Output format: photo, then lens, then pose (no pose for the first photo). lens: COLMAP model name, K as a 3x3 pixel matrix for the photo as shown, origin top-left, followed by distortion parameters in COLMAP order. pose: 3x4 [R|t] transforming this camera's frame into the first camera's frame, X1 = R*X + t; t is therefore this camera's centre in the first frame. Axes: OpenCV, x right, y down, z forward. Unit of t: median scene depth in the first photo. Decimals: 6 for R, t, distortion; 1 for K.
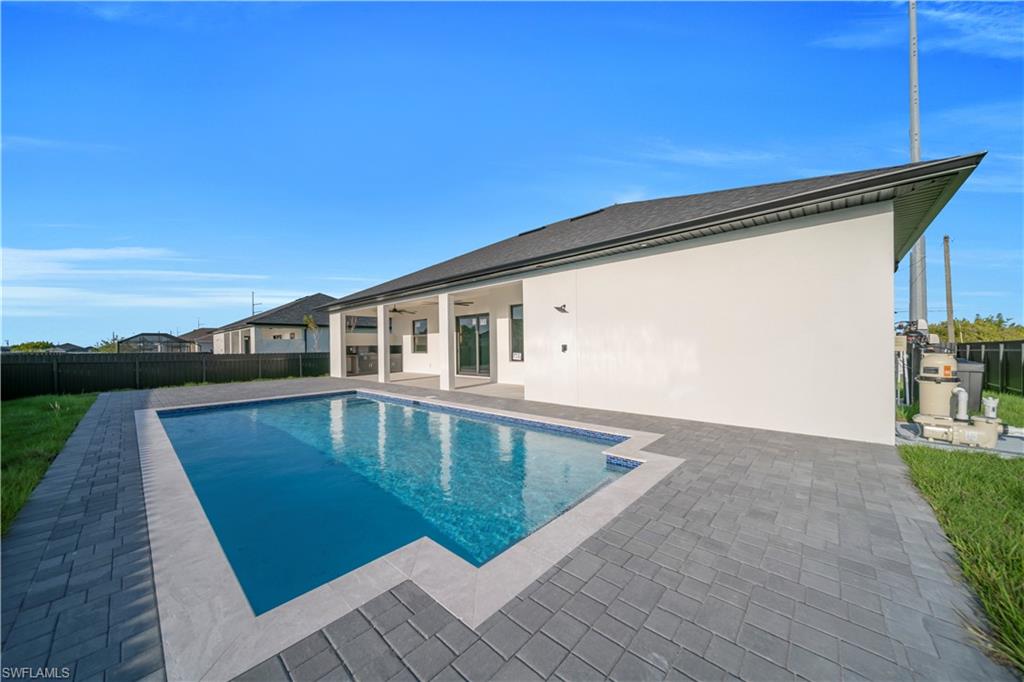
lens RADIAL K [[352.5, 0, 509.5], [0, 352.5, 346.7], [0, 0, 1]] dist [0.000560, 0.000035]
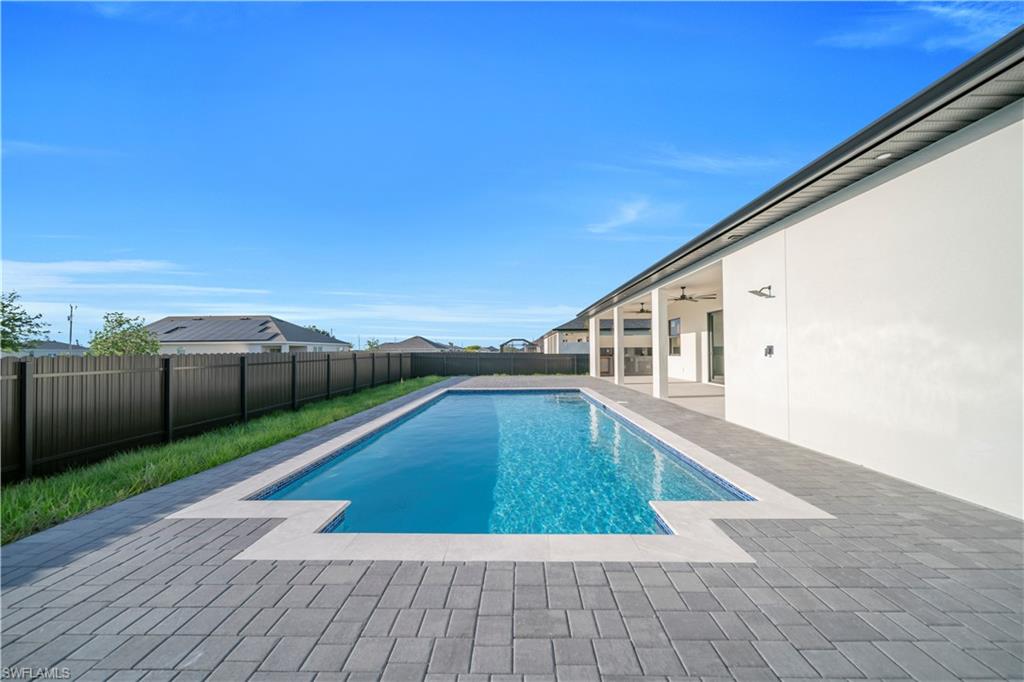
lens RADIAL K [[352.5, 0, 509.5], [0, 352.5, 346.7], [0, 0, 1]] dist [0.000560, 0.000035]
pose [[0.659580, -0.002616, -0.751630, 0.174035], [-0.001644, 0.999987, -0.004923, 0.000132], [0.751633, 0.004483, 0.659567, 0.098849]]
